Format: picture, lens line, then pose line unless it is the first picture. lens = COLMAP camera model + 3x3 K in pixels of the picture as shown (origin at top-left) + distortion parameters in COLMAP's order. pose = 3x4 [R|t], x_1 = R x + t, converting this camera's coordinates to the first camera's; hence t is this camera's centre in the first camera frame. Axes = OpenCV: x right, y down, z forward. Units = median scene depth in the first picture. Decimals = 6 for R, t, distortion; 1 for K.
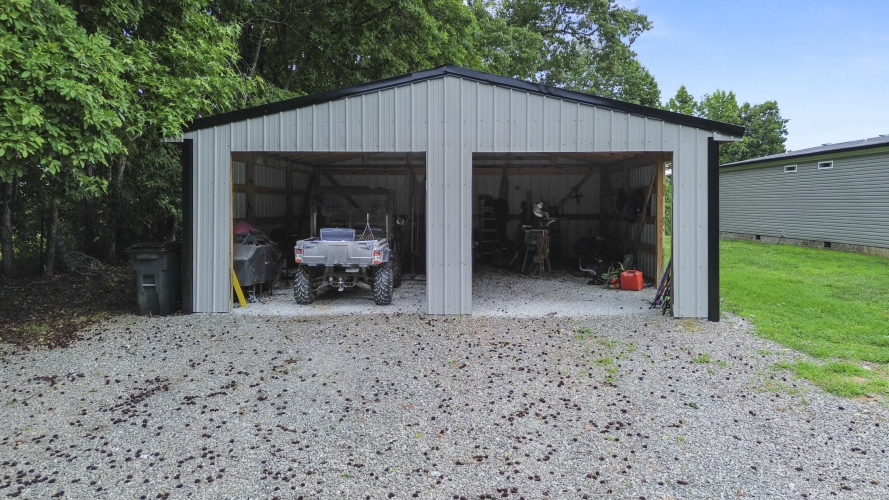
lens RADIAL K [[635.1, 0, 437.9], [0, 635.1, 244.6], [0, 0, 1]] dist [0.047246, -0.019539]
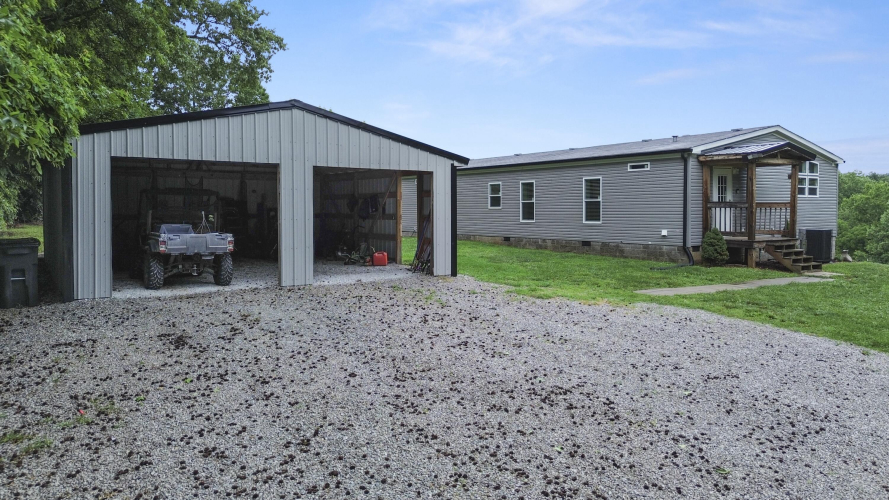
lens RADIAL K [[635.1, 0, 433.1], [0, 635.1, 274.5], [0, 0, 1]] dist [0.047246, -0.019539]
pose [[0.814437, -0.060215, 0.577119, -0.509123], [0.037264, 0.997975, 0.051539, 0.027111], [-0.579054, -0.020470, 0.815032, -0.265774]]
